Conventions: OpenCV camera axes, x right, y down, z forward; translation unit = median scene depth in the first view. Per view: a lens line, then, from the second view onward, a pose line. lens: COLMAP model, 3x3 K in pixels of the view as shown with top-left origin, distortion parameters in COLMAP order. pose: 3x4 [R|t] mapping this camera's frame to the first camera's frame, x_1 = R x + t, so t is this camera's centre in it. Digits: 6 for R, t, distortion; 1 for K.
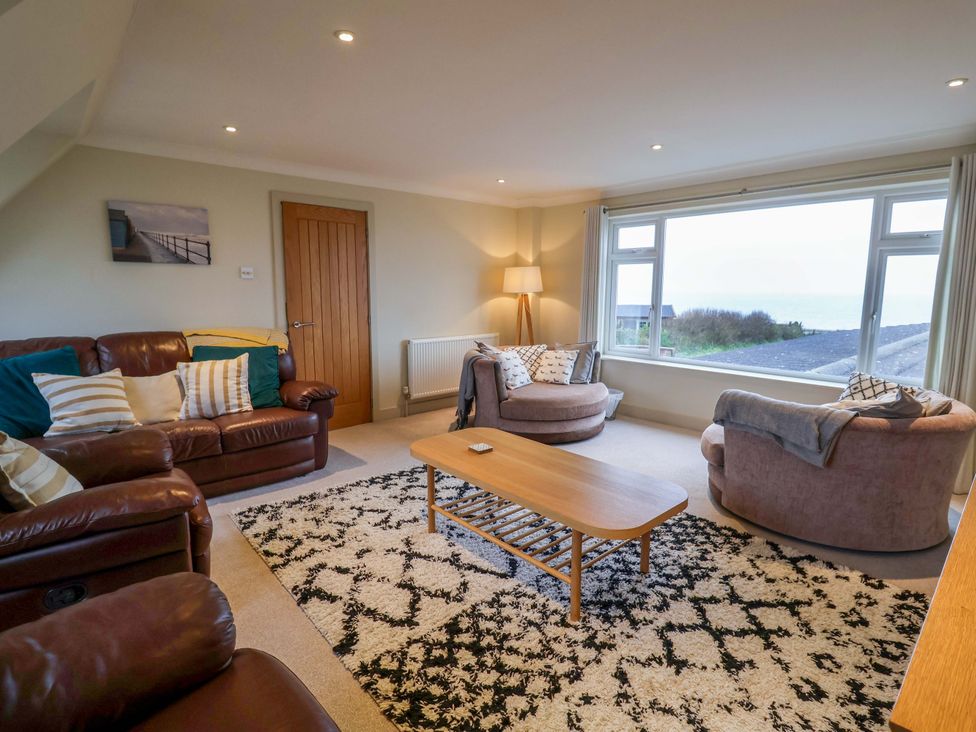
lens RADIAL K [[512.9, 0, 489.9], [0, 512.9, 361.6], [0, 0, 1]] dist [-0.000911, -0.009710]
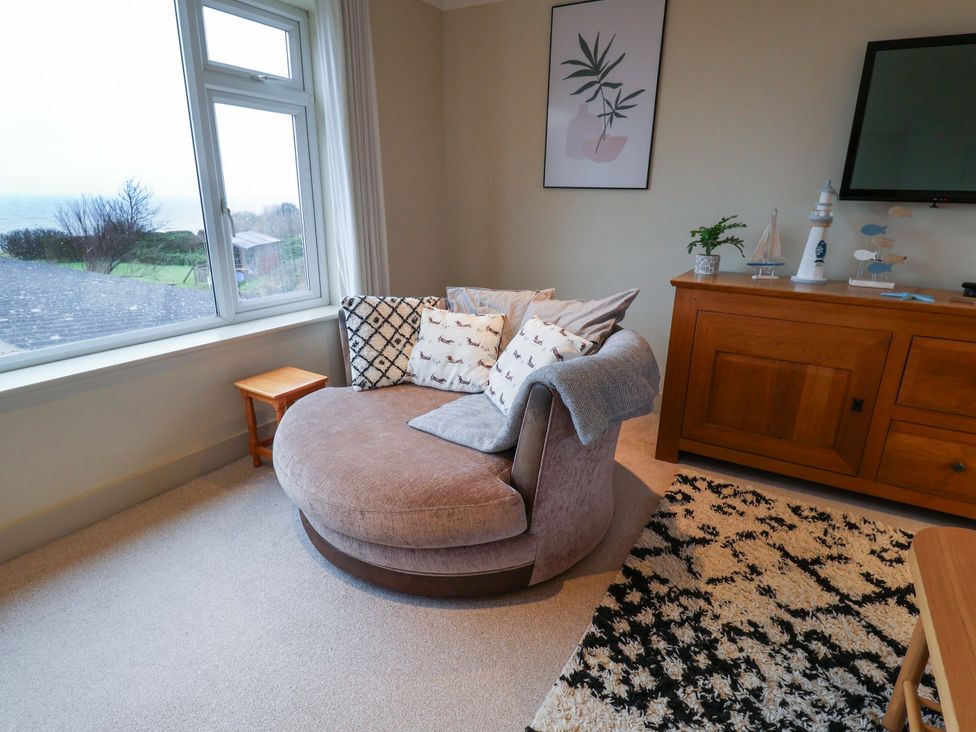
lens RADIAL K [[512.9, 0, 504.4], [0, 512.9, 363.4], [0, 0, 1]] dist [-0.000911, -0.009710]
pose [[-0.304163, -0.304829, 0.902532, 0.072972], [0.114476, 0.928859, 0.352301, -0.154461], [-0.945717, 0.210475, -0.247629, 1.420517]]
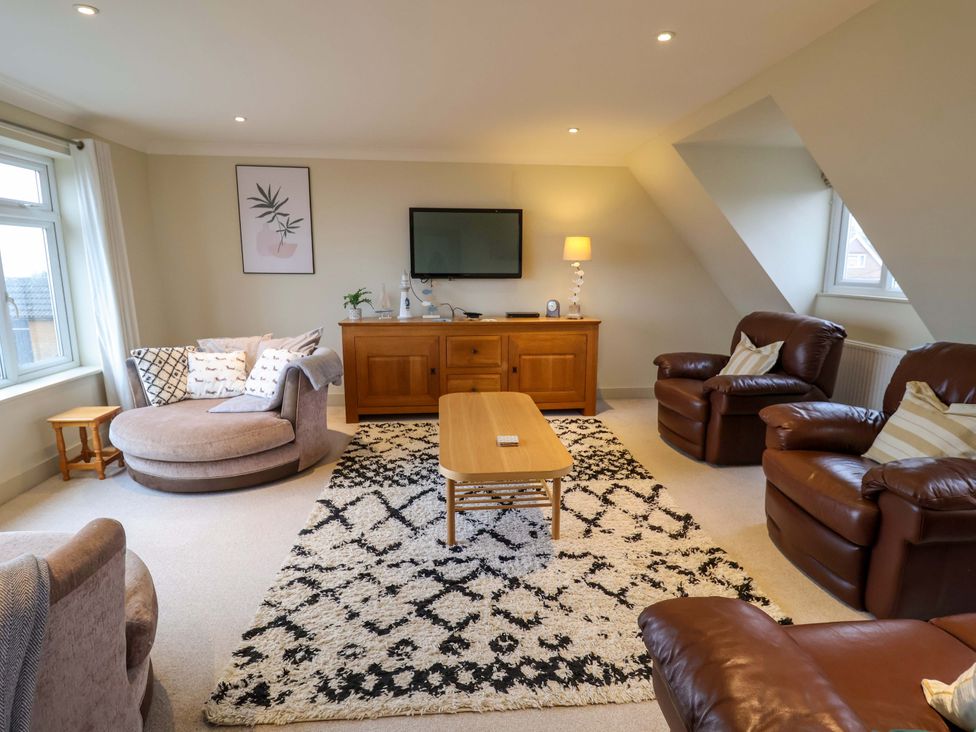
lens RADIAL K [[512.9, 0, 487.9], [0, 512.9, 359.6], [0, 0, 1]] dist [-0.000911, -0.009710]
pose [[-0.803203, -0.116975, 0.584108, -0.597535], [0.075507, 0.952631, 0.294606, -0.293323], [-0.590901, 0.280733, -0.756323, 1.942994]]
